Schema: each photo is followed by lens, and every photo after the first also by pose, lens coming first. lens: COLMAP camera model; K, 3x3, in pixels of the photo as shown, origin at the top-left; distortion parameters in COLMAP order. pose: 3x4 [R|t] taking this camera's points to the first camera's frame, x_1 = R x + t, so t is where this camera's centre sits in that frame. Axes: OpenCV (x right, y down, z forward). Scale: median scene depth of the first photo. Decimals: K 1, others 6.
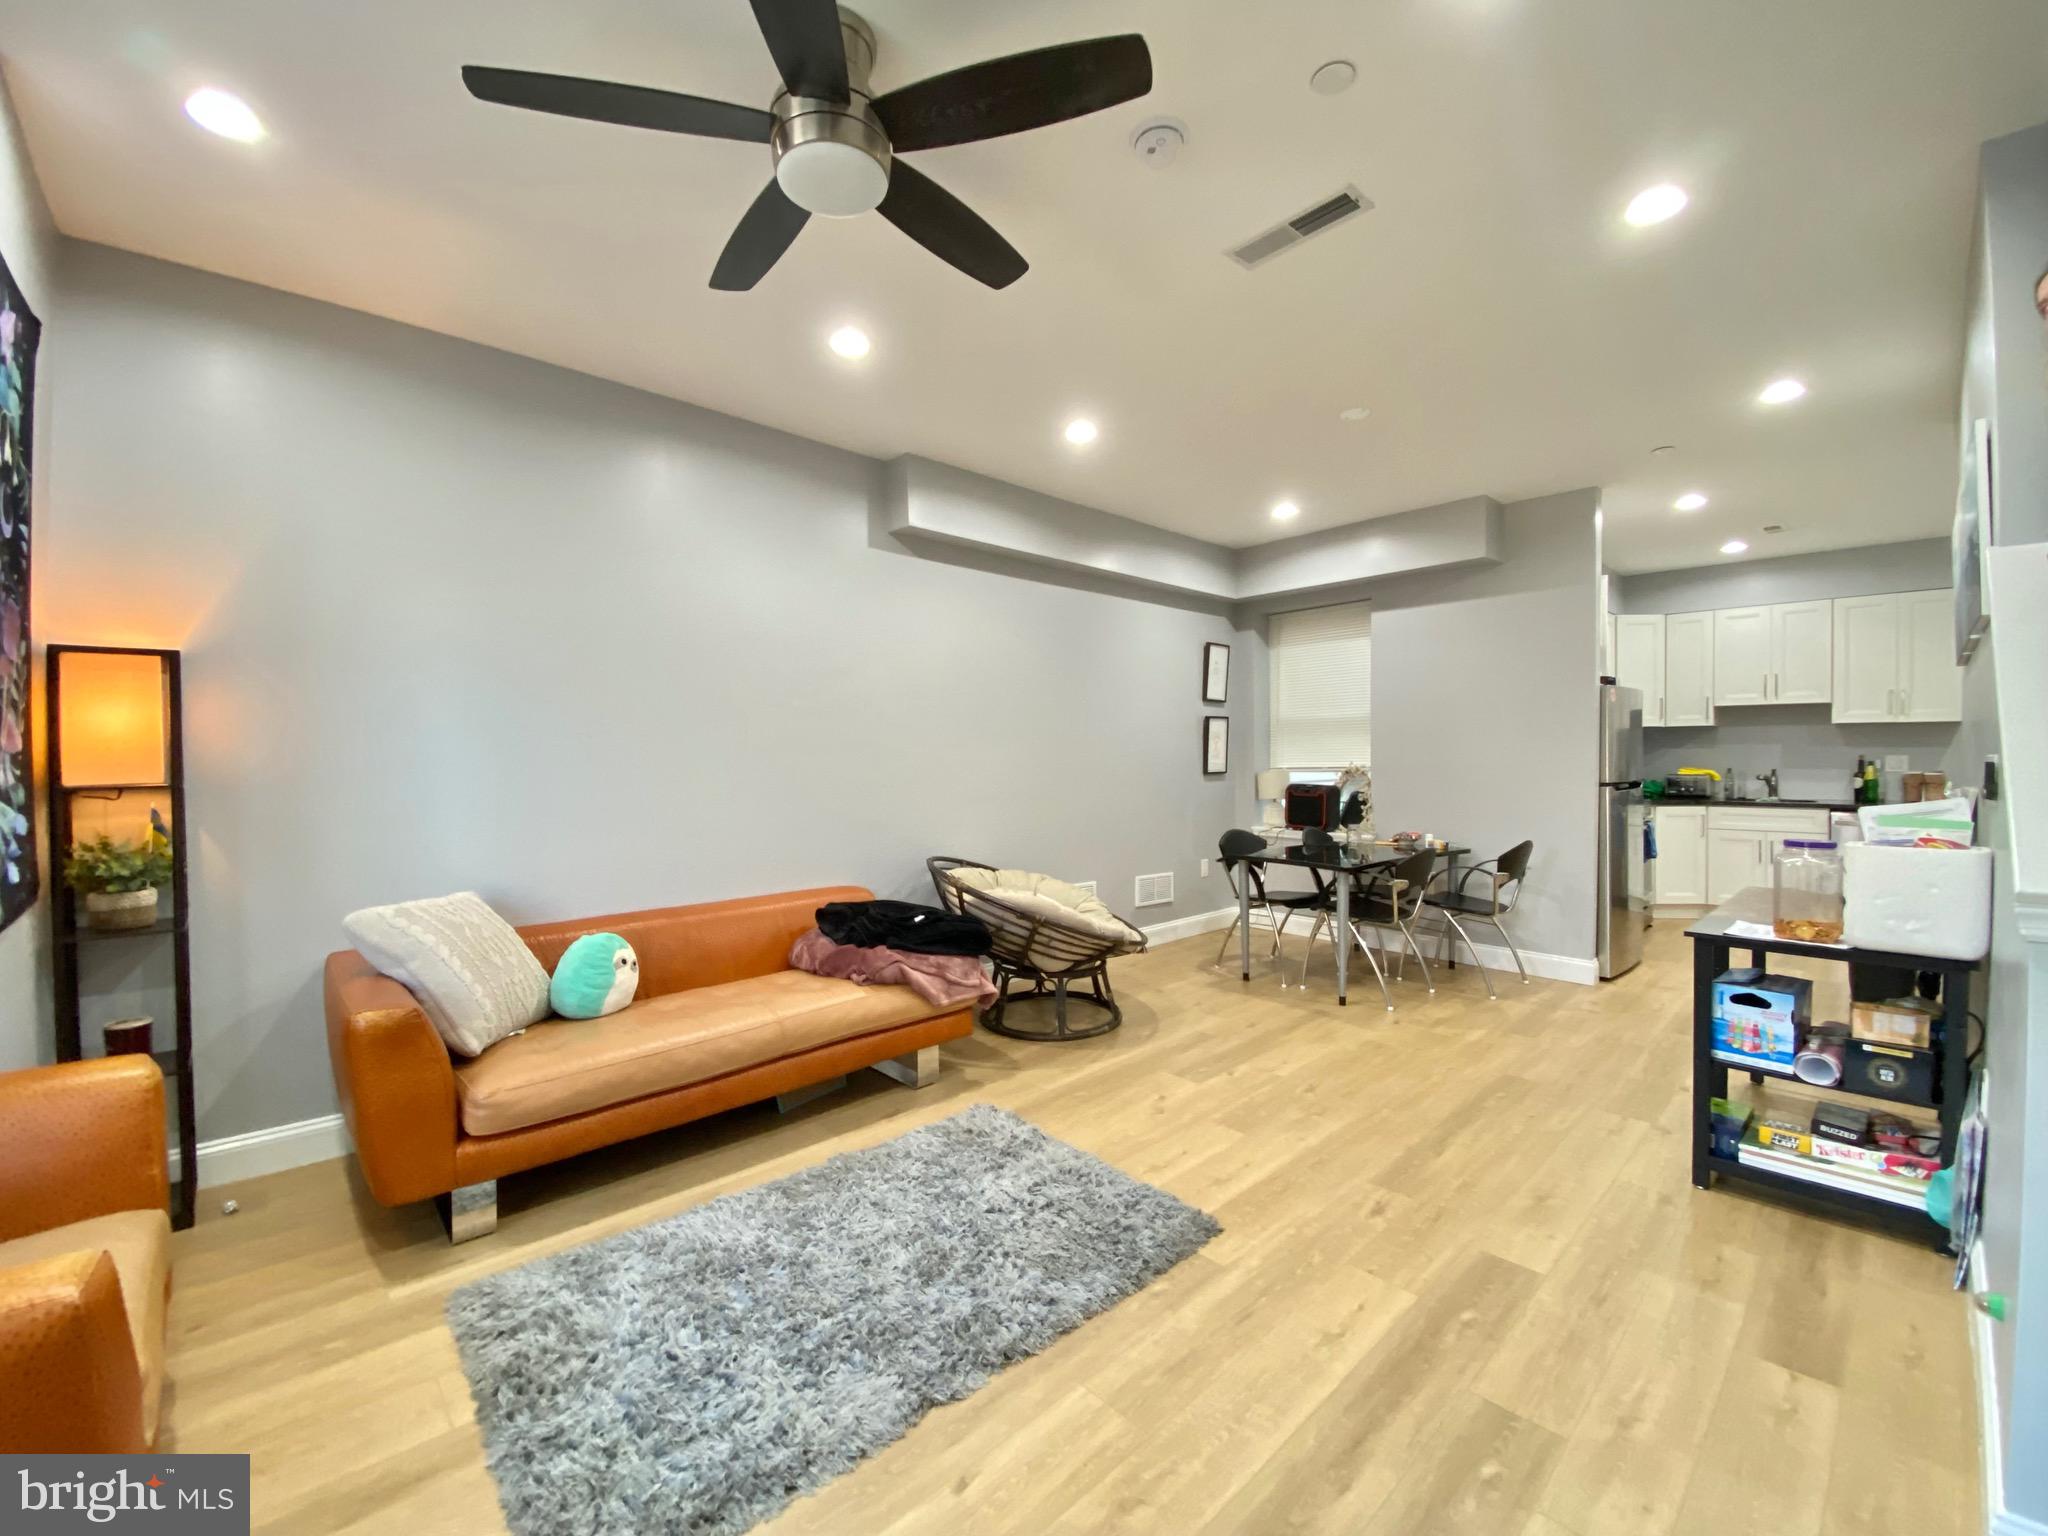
lens RADIAL K [[846.5, 0, 1024.0], [0, 846.5, 768.0], [0, 0, 1]] dist [0.000610, -0.009880]
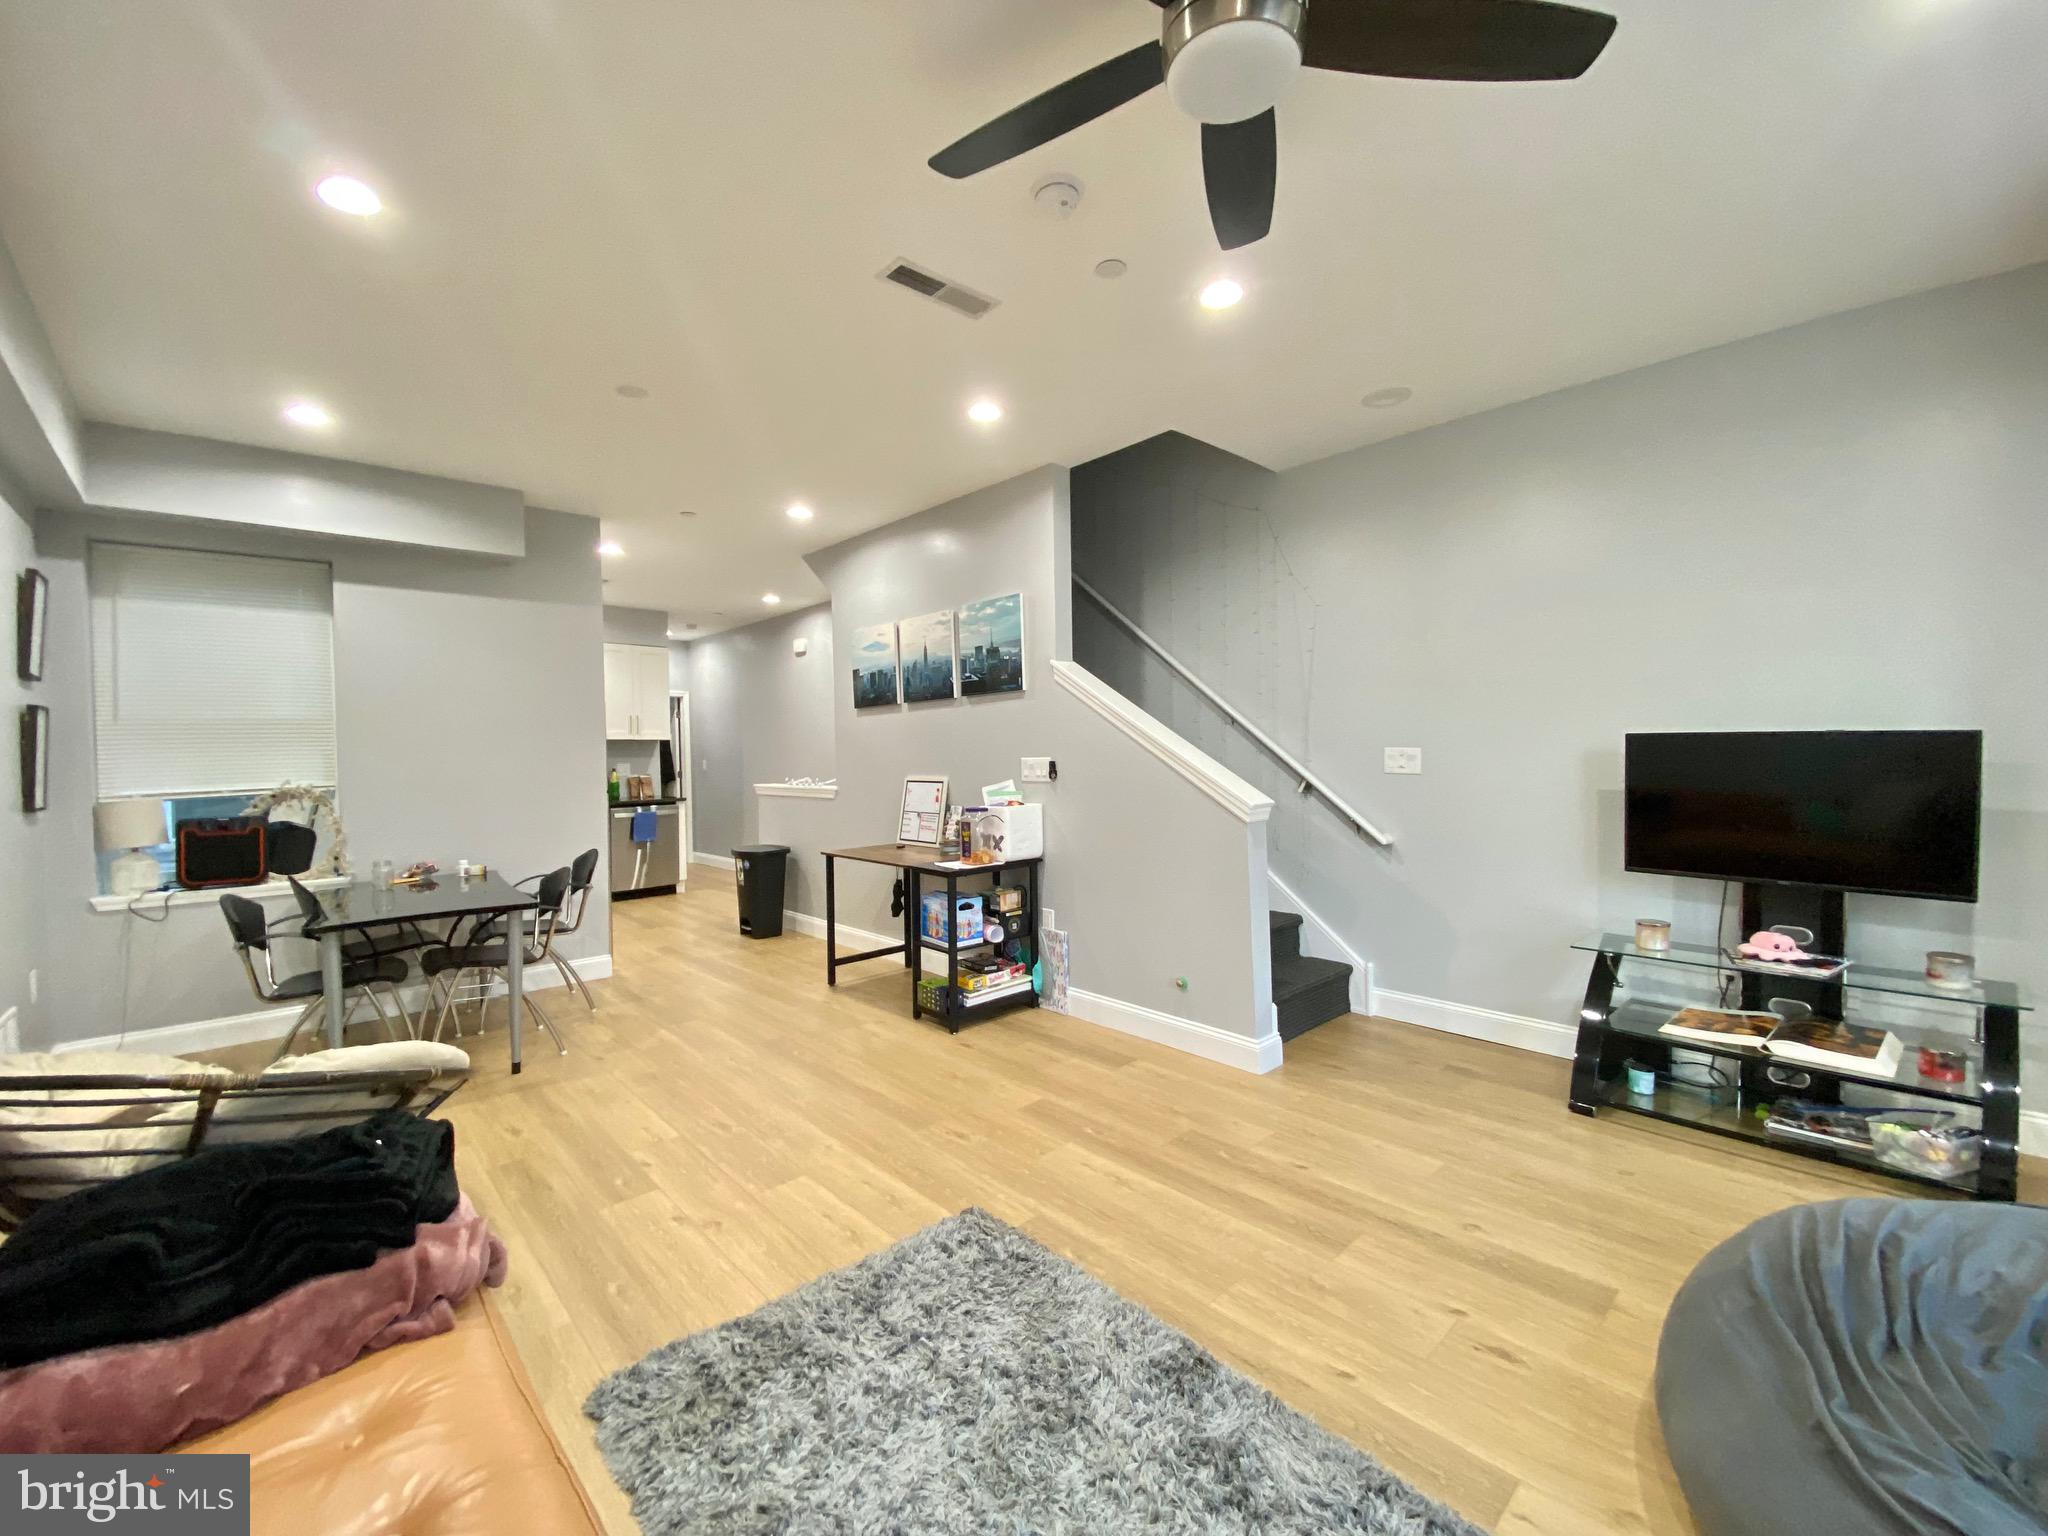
lens RADIAL K [[835.4, 0, 1019.1], [0, 835.4, 762.6], [0, 0, 1]] dist [0.008881, -0.000005]
pose [[-0.012319, -0.012561, 0.999845, -0.732330], [0.036577, 0.999246, 0.013004, -0.021956], [-0.999255, 0.036731, -0.011850, 0.857992]]
